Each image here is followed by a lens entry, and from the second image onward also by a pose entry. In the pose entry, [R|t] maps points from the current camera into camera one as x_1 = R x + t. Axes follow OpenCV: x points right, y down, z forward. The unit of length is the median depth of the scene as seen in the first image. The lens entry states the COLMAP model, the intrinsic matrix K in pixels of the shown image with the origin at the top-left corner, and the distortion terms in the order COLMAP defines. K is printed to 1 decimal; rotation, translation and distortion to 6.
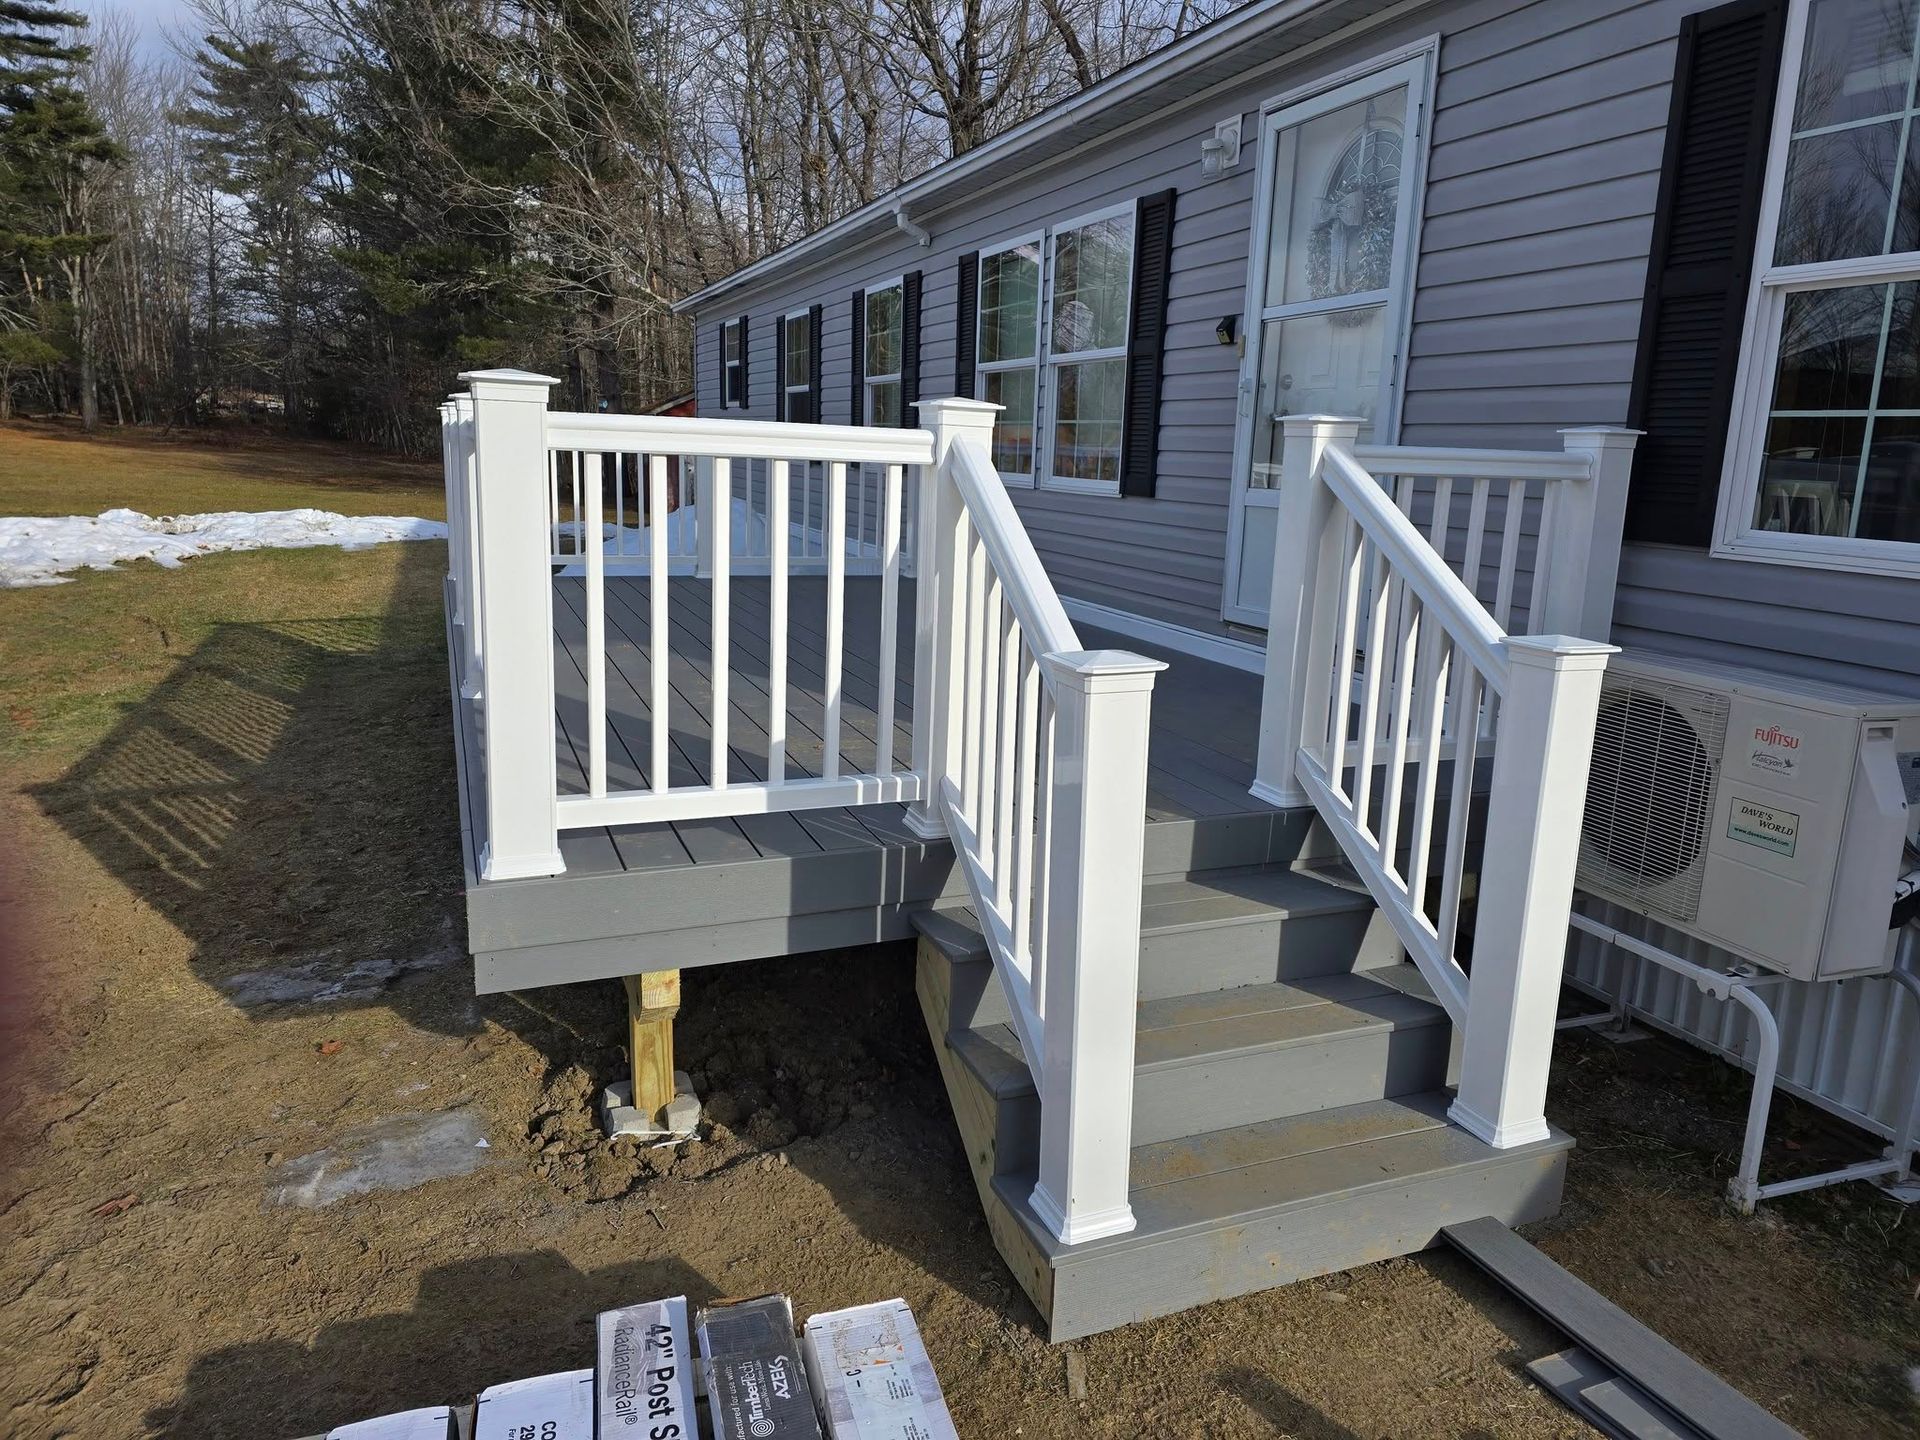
lens RADIAL K [[1297.2, 0, 961.8], [0, 1297.2, 714.7], [0, 0, 1]] dist [0.050699, -0.033924]
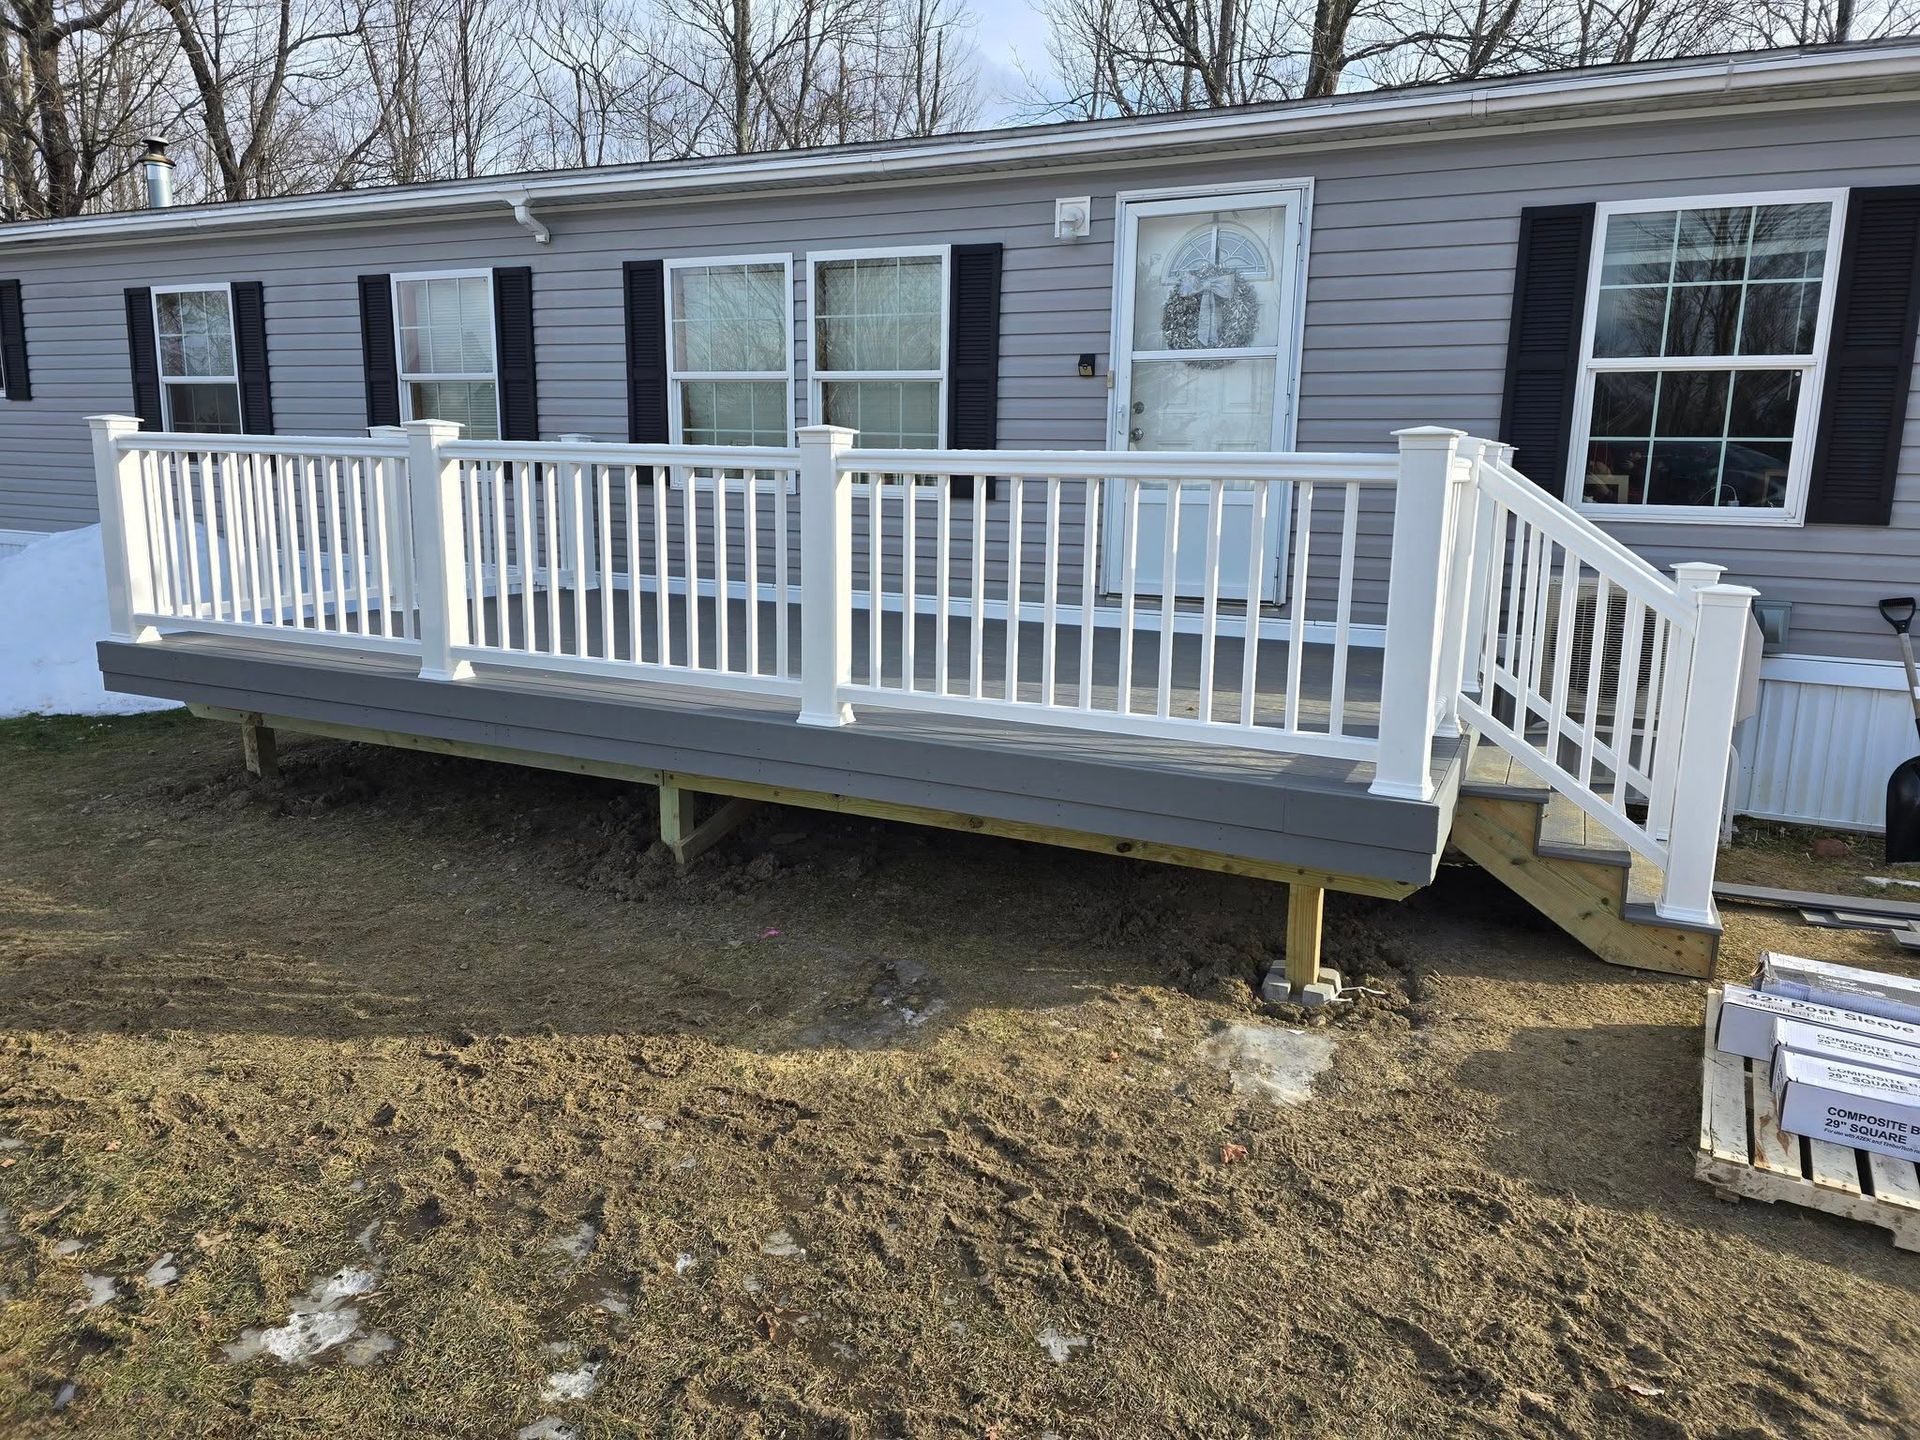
lens RADIAL K [[1297.2, 0, 968.7], [0, 1297.2, 720.2], [0, 0, 1]] dist [0.050699, -0.033924]
pose [[0.742168, -0.161310, 0.650512, -0.800694], [0.146142, 0.986198, 0.077819, -0.070645], [-0.654086, 0.037312, 0.755499, 0.132358]]
